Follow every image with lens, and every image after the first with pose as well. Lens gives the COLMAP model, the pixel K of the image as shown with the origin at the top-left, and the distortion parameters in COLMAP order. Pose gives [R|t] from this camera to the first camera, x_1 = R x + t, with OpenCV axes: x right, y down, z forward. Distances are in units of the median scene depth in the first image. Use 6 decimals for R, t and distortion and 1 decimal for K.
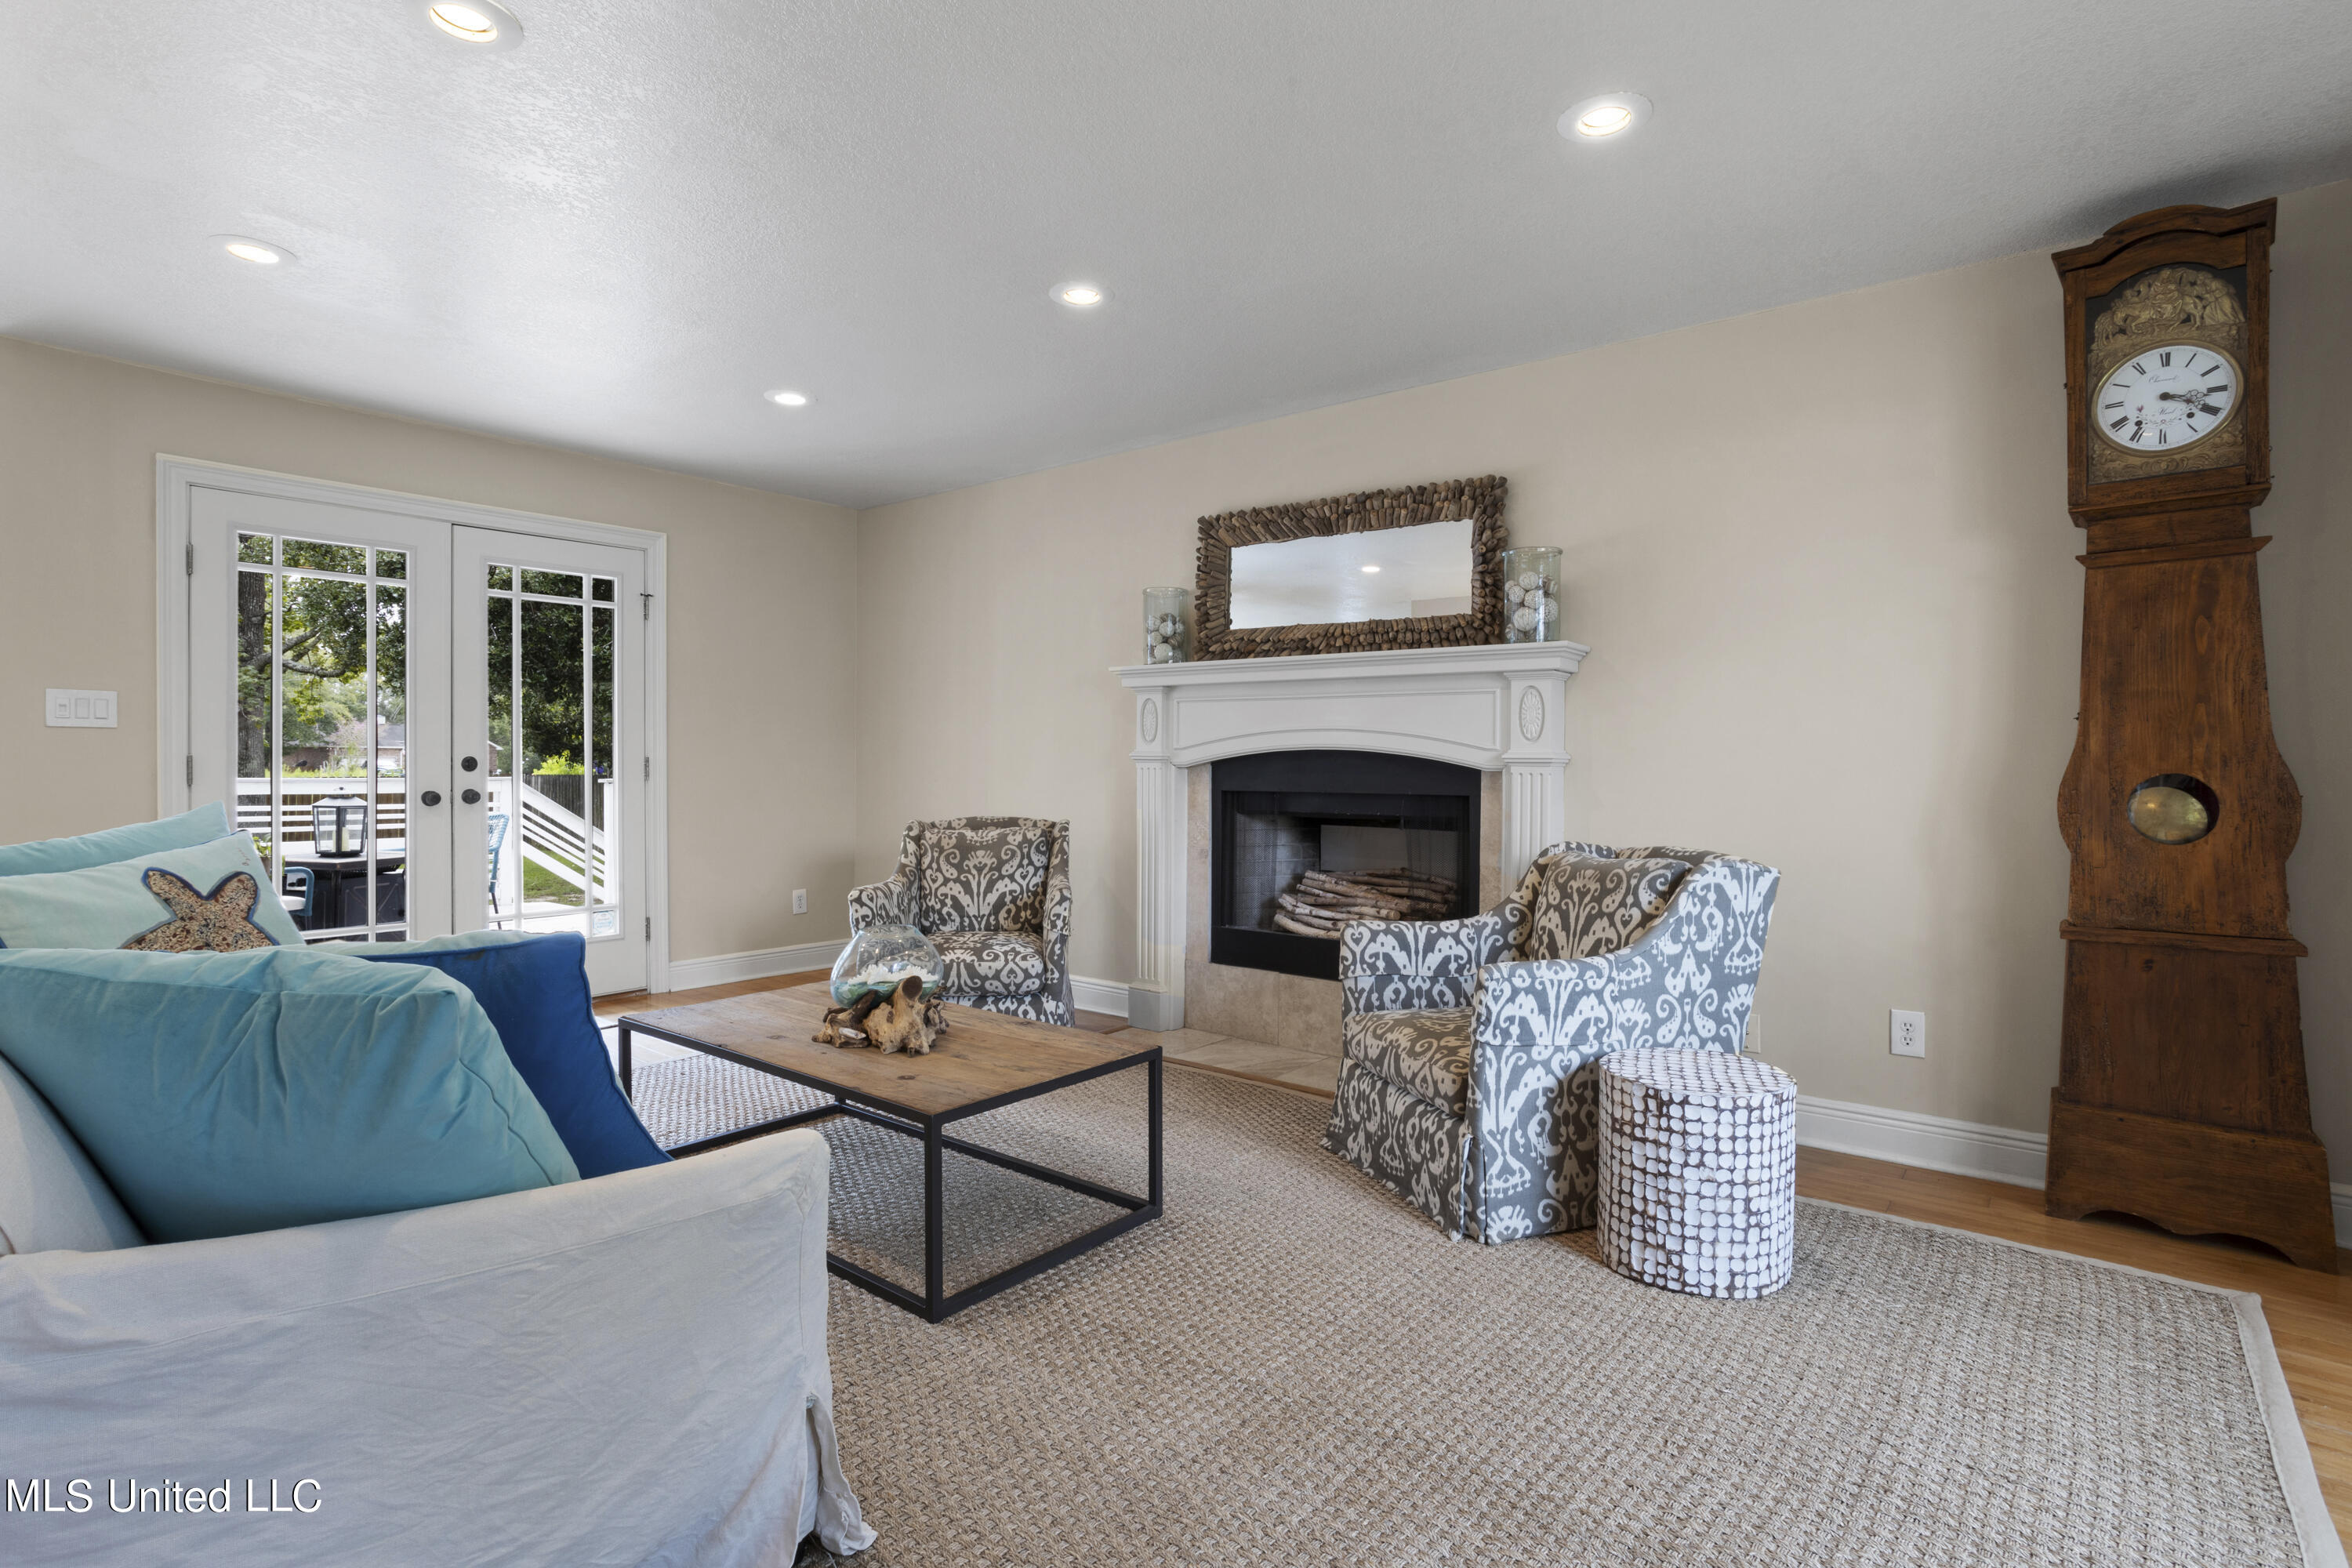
lens RADIAL K [[1184.4, 0, 1170.2], [0, 1184.4, 748.3], [0, 0, 1]] dist [-0.048368, 0.039752]
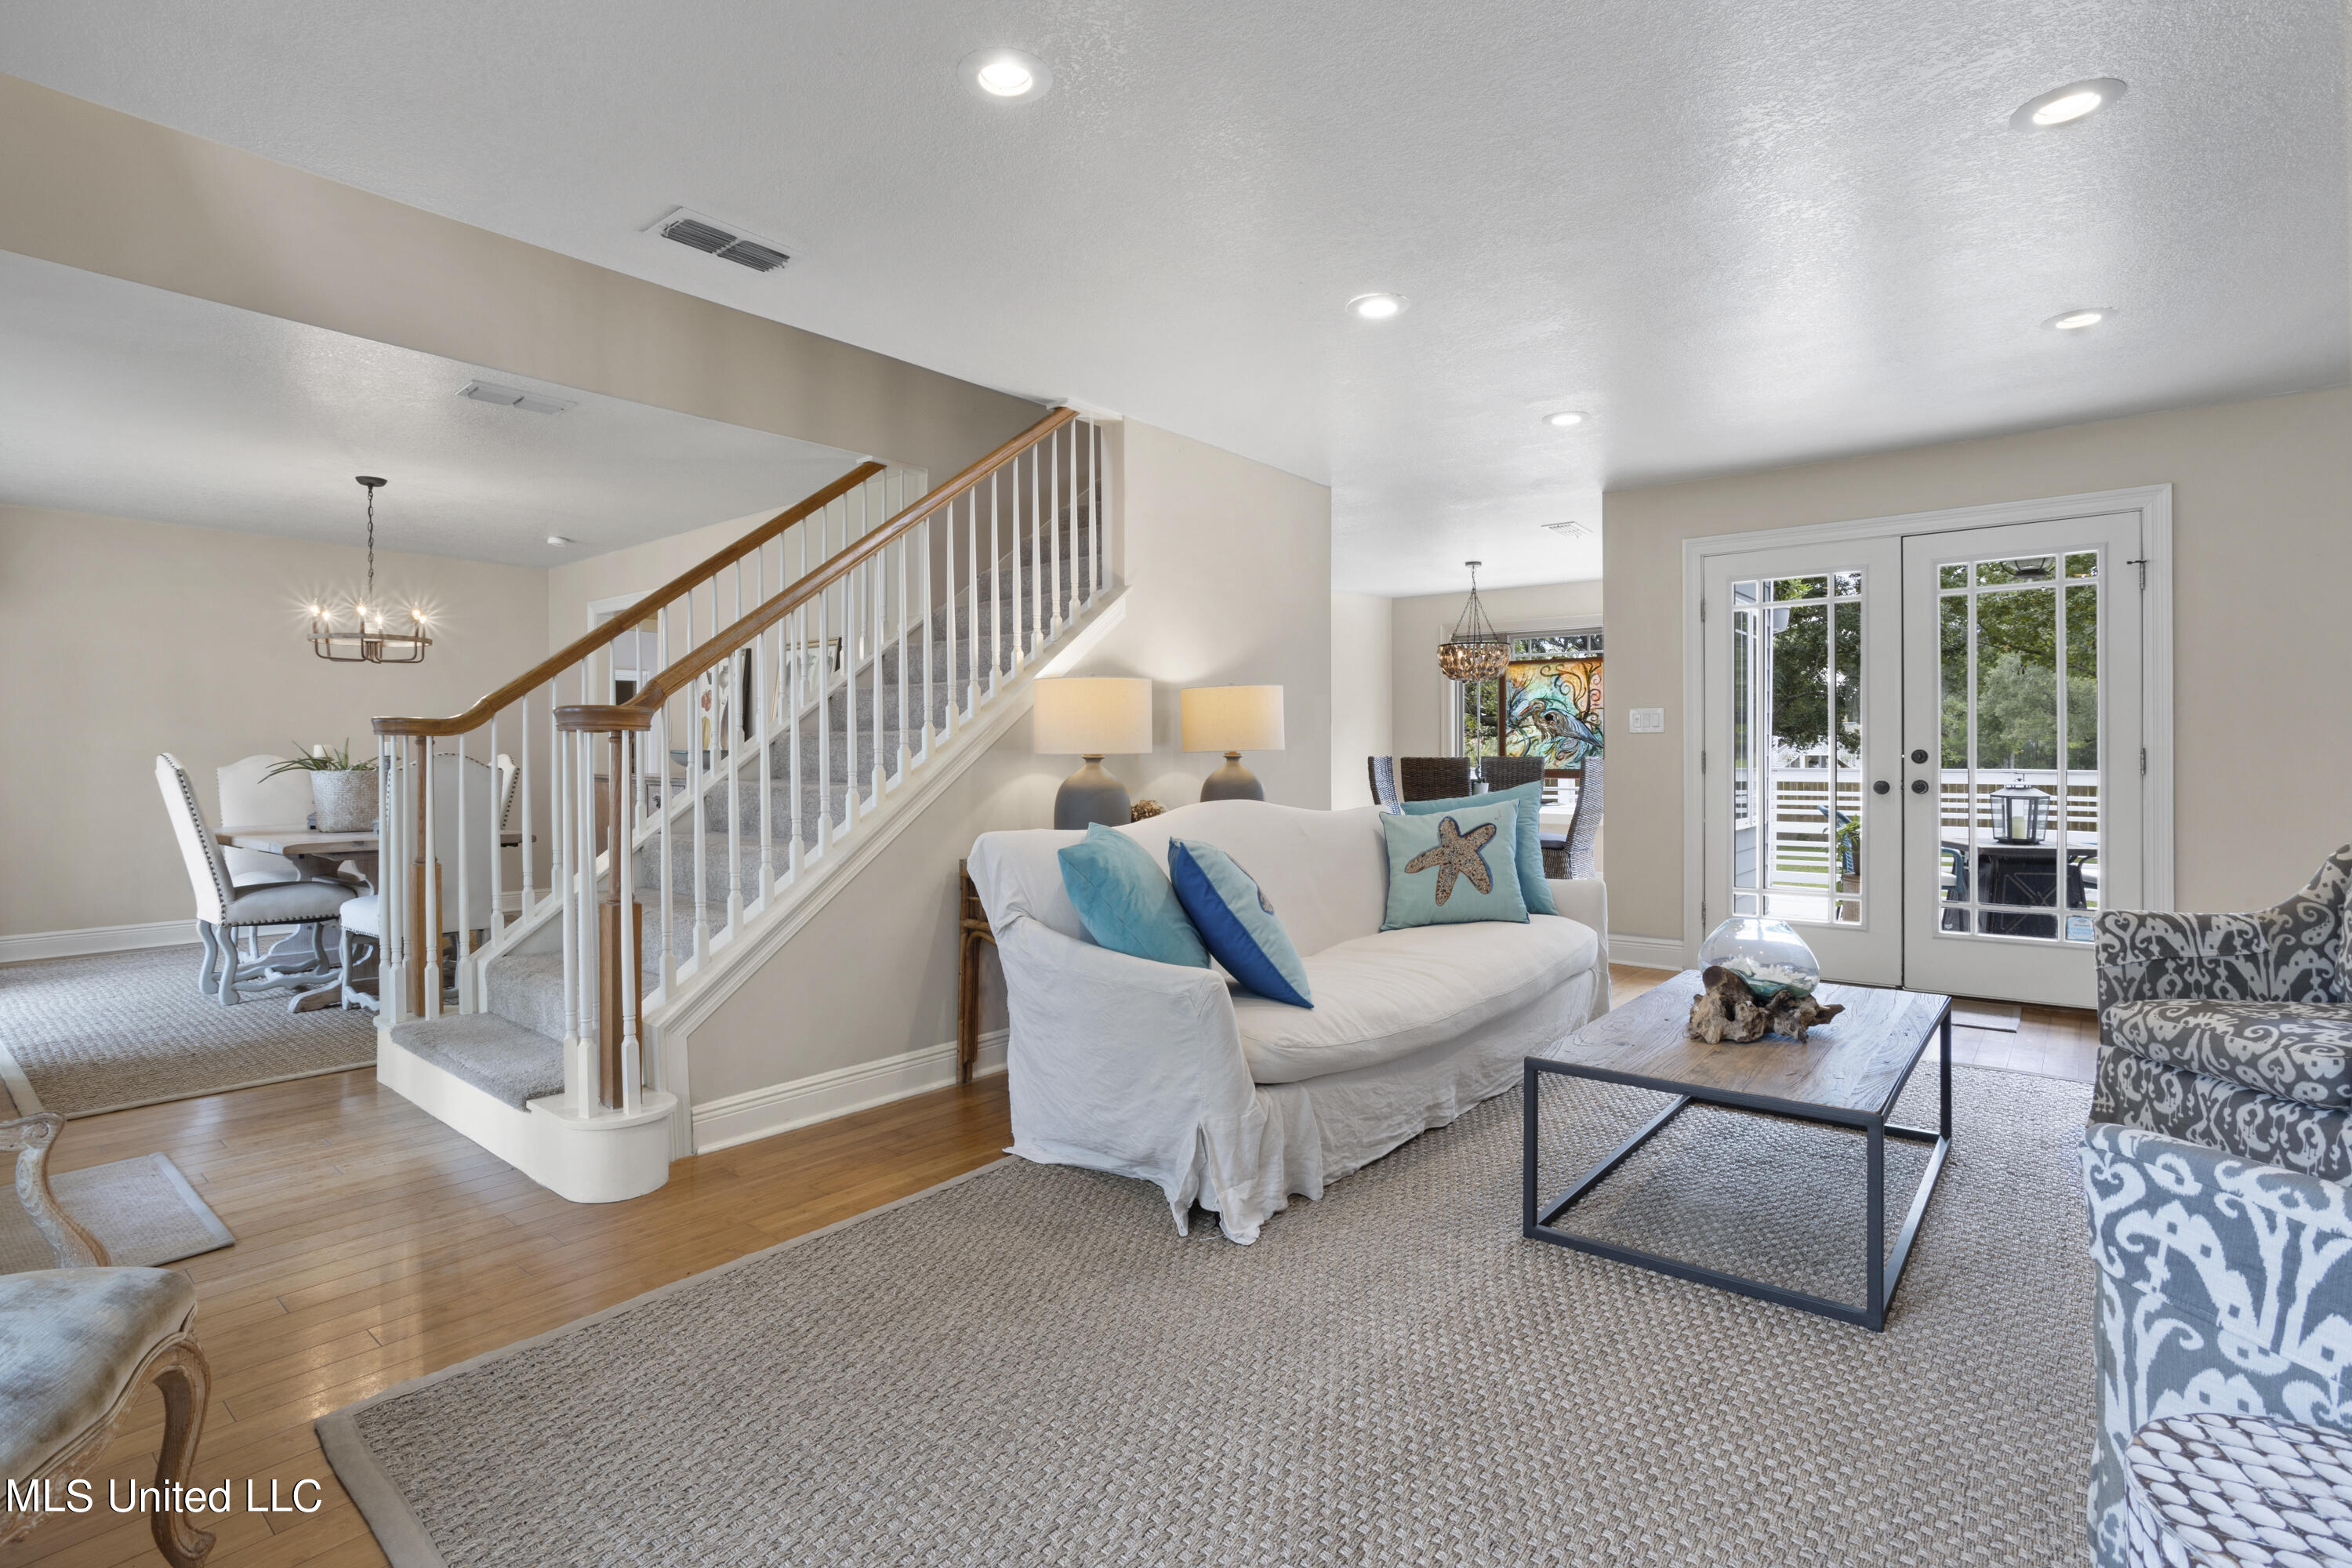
lens RADIAL K [[1175.9, 0, 1181.8], [0, 1175.9, 761.6], [0, 0, 1]] dist [-0.048910, 0.037736]
pose [[-0.028381, 0.002297, -0.999595, 0.771245], [0.014308, 0.999896, 0.001892, 0.010222], [0.999495, -0.014249, -0.028410, 0.562092]]
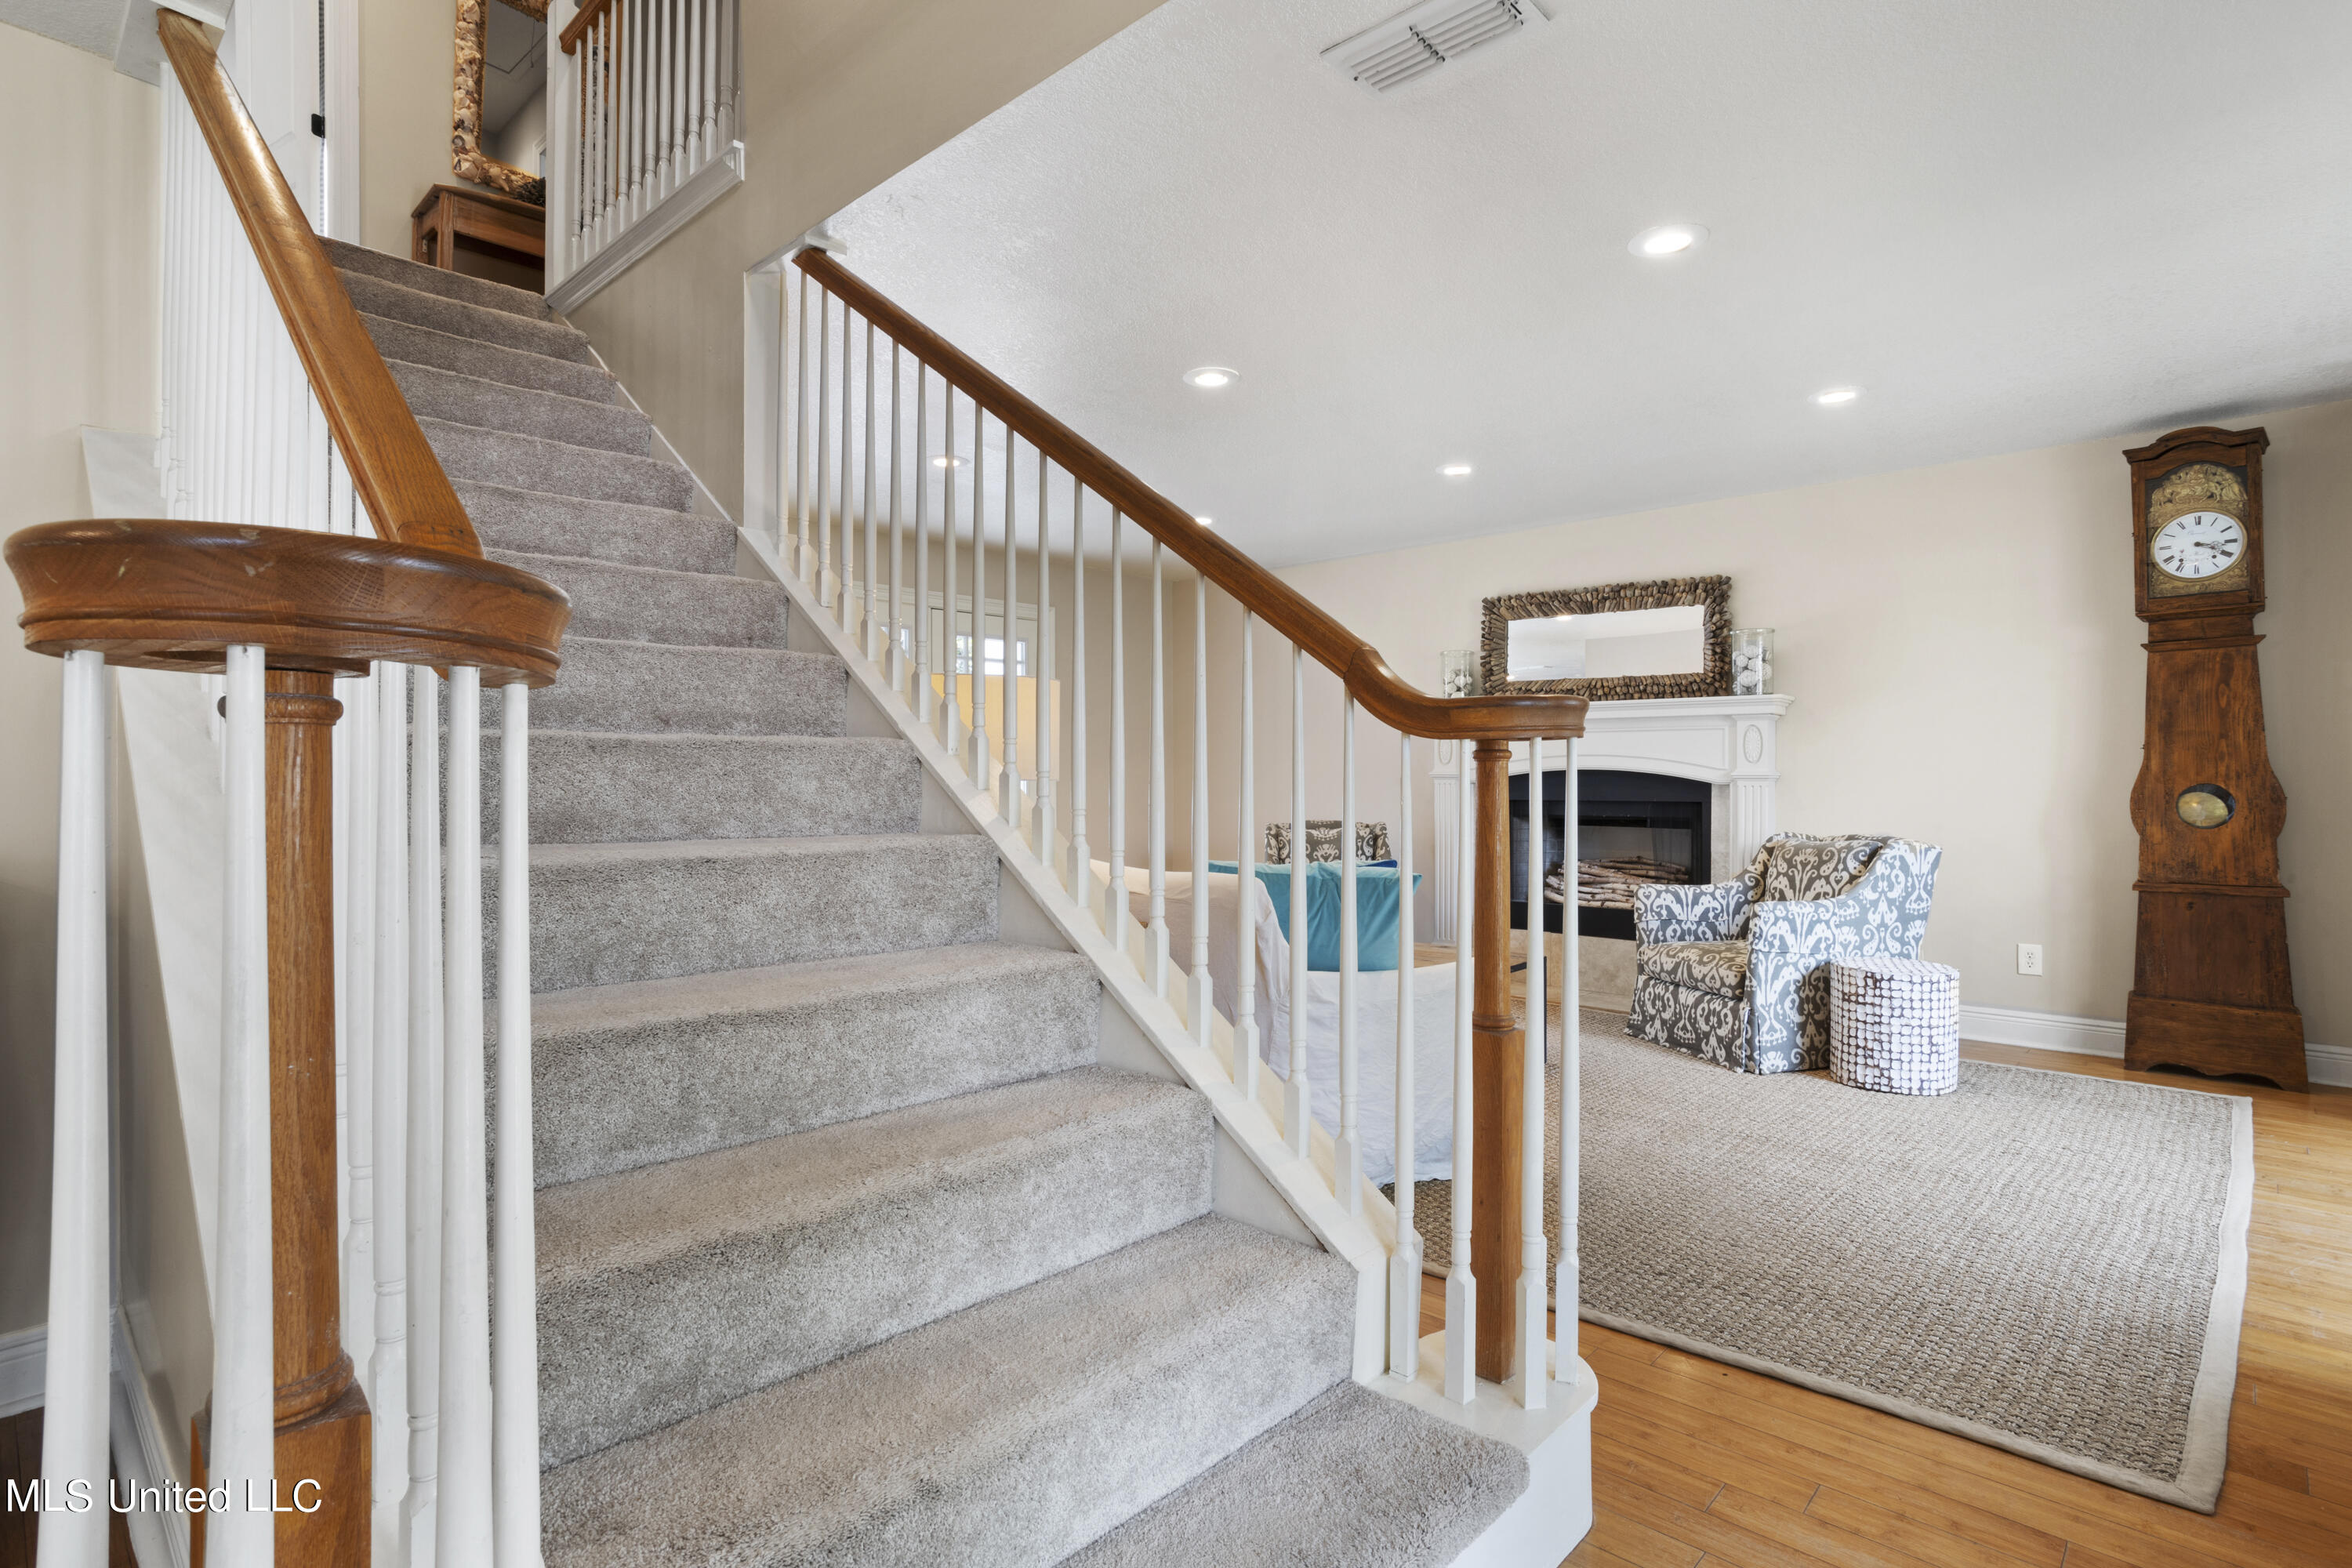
lens RADIAL K [[1175.9, 0, 1181.8], [0, 1175.9, 761.6], [0, 0, 1]] dist [-0.048910, 0.037736]
pose [[0.997543, -0.005388, -0.069856, -0.394200], [0.005184, 0.999982, -0.003101, -0.009919], [0.069872, 0.002731, 0.997552, -0.631089]]
